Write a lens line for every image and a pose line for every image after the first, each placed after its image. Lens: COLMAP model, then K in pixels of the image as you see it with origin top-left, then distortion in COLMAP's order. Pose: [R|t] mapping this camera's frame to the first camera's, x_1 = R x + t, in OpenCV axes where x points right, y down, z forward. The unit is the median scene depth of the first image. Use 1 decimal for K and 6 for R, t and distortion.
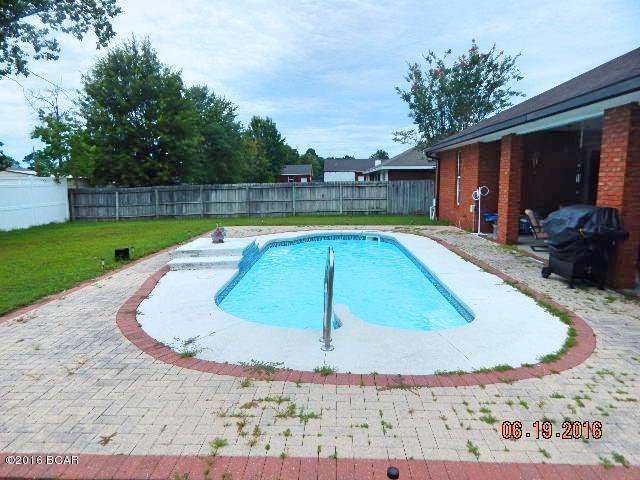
lens RADIAL K [[416.8, 0, 321.1], [0, 416.8, 241.2], [0, 0, 1]] dist [0.005043, -0.002191]
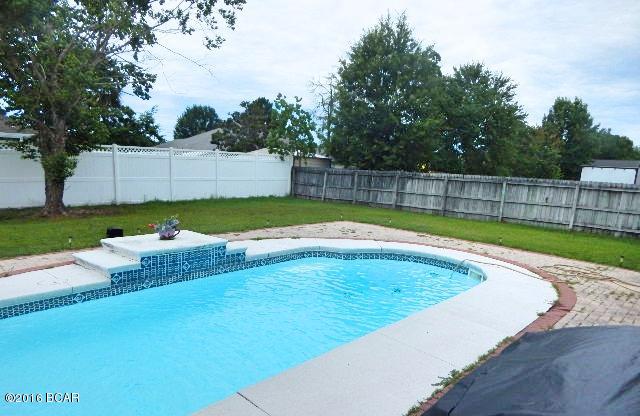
lens RADIAL K [[418.1, 0, 319.0], [0, 418.1, 243.7], [0, 0, 1]] dist [-0.000257, 0.003525]
pose [[0.757752, 0.180270, -0.627147, 0.162050], [-0.160614, 0.983041, 0.088508, -0.035946], [0.632467, 0.033662, 0.773856, 0.214687]]
